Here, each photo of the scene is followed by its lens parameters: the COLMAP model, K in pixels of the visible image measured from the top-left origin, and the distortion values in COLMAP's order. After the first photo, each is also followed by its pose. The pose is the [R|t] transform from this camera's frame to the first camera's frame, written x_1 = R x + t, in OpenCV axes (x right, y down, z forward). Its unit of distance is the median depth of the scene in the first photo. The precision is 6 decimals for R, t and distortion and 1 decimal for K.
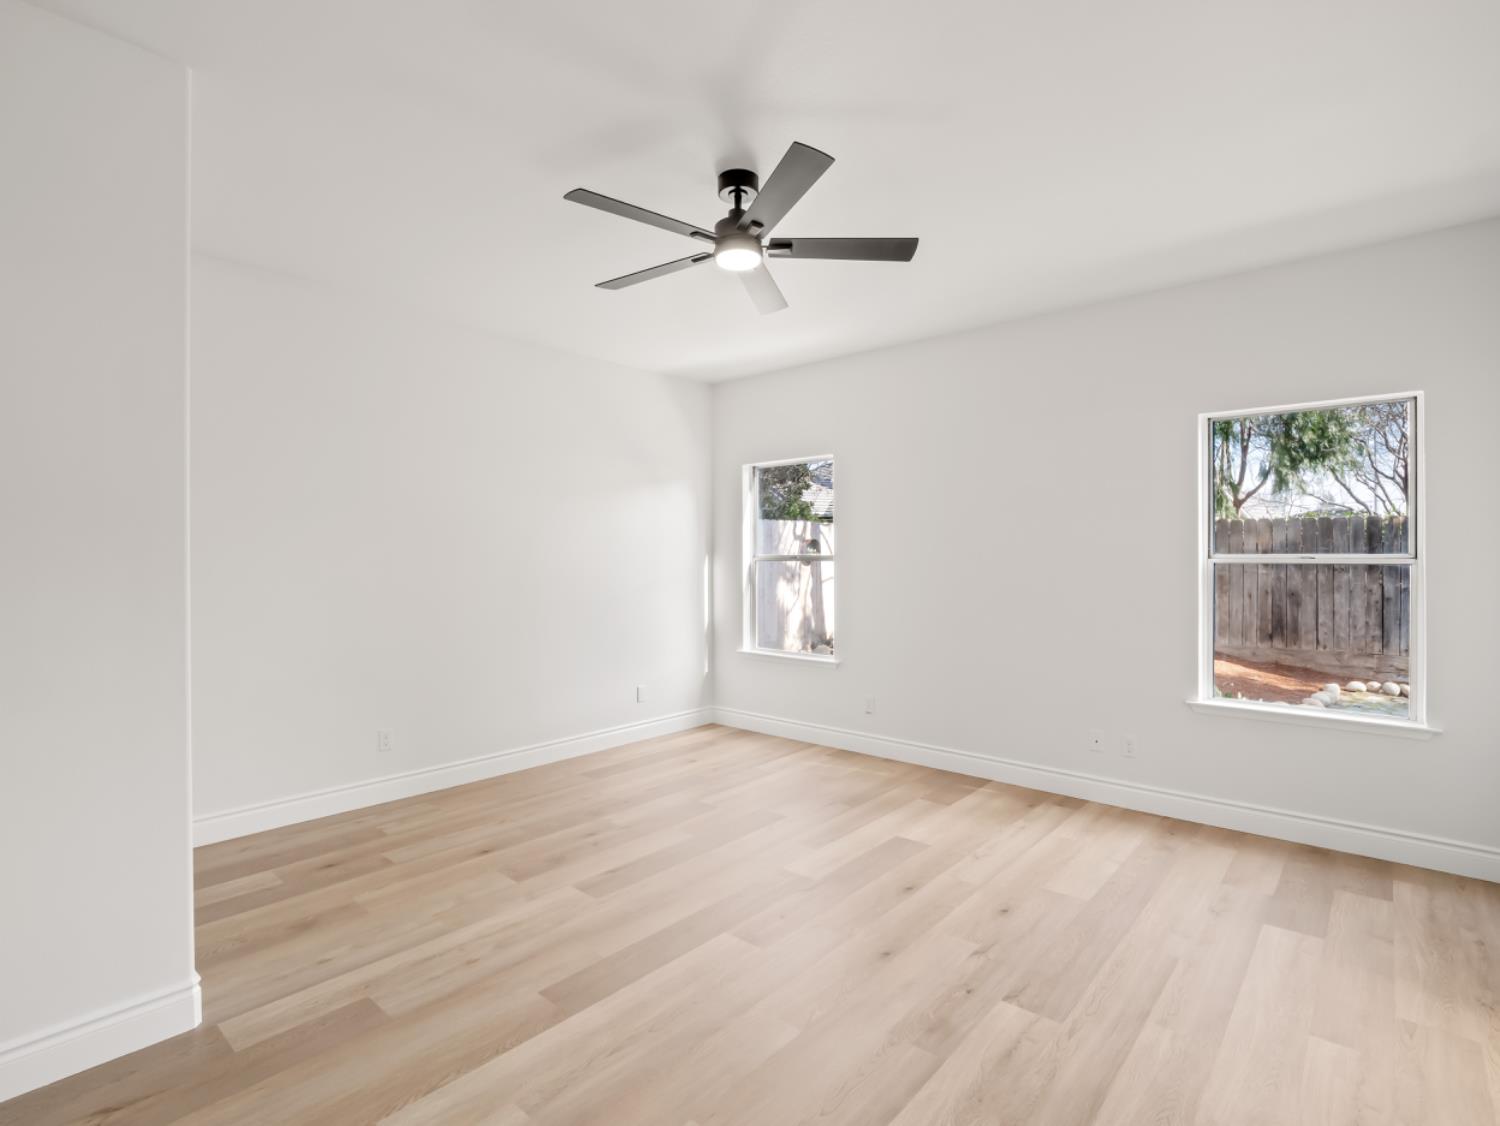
lens RADIAL K [[750.7, 0, 743.6], [0, 750.7, 556.4], [0, 0, 1]] dist [-0.001690, -0.009921]
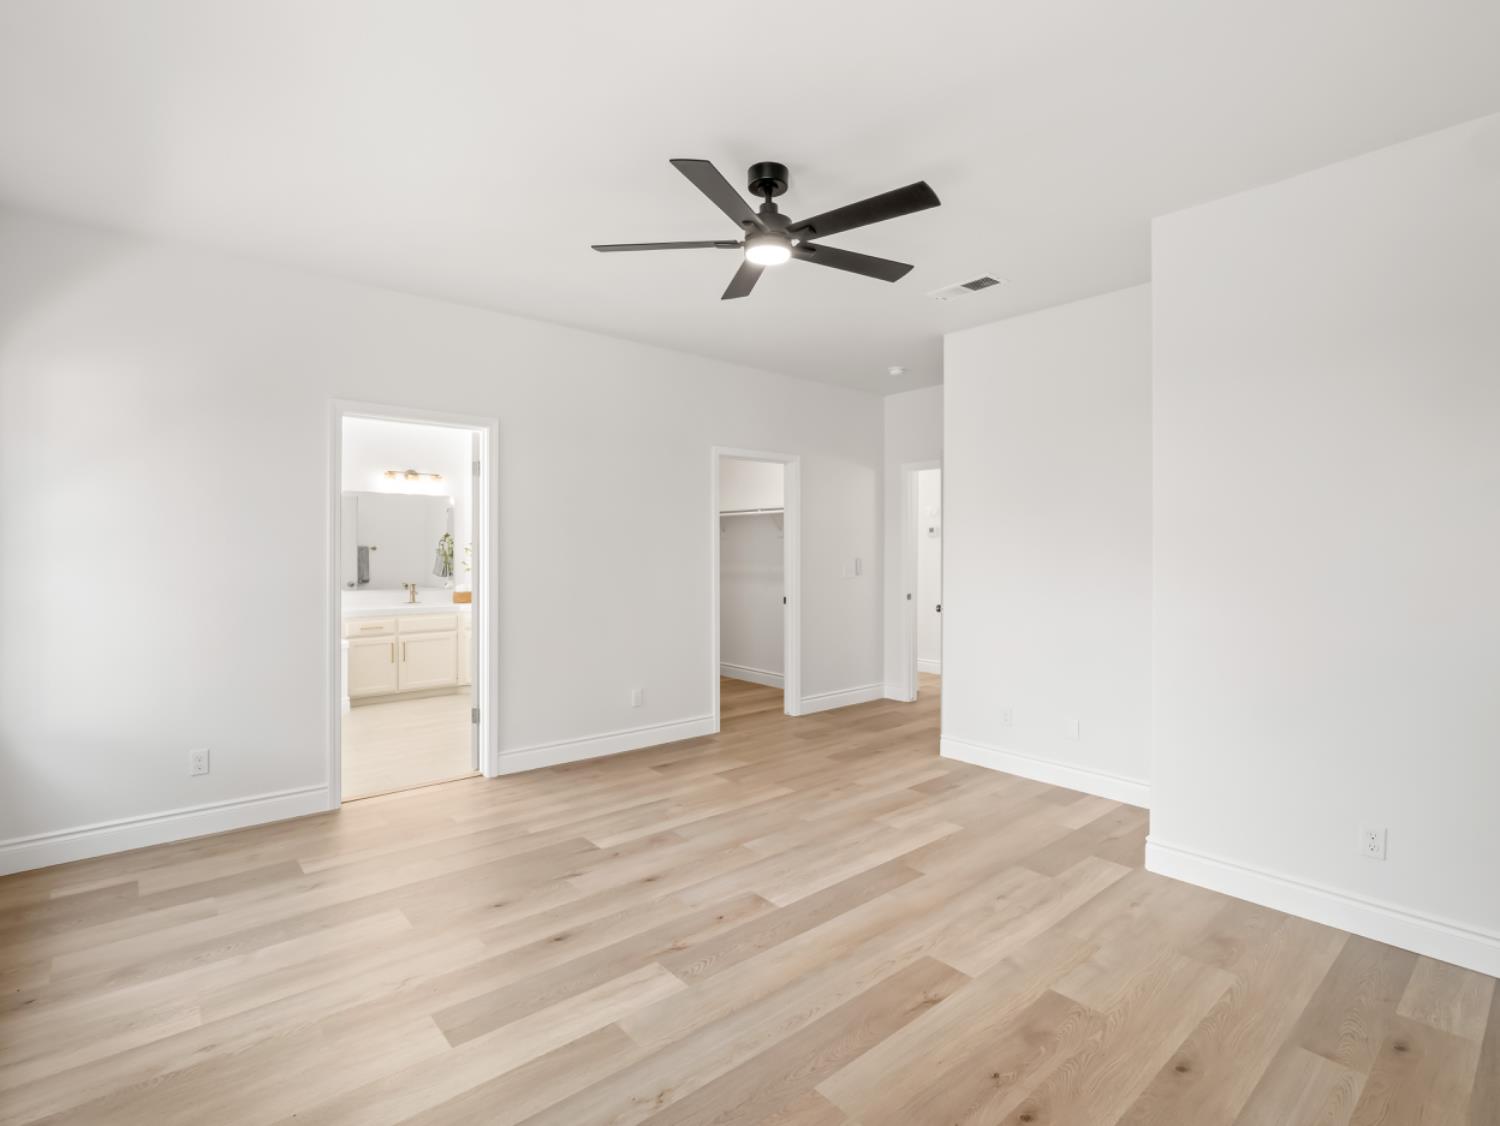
lens RADIAL K [[719.7, 0, 753.4], [0, 719.7, 554.9], [0, 0, 1]] dist [-0.013860, -0.000357]
pose [[-0.992086, -0.002302, 0.125538, -0.111950], [-0.002063, 0.999996, 0.002039, 0.006291], [-0.125543, 0.001764, -0.992087, 2.009707]]
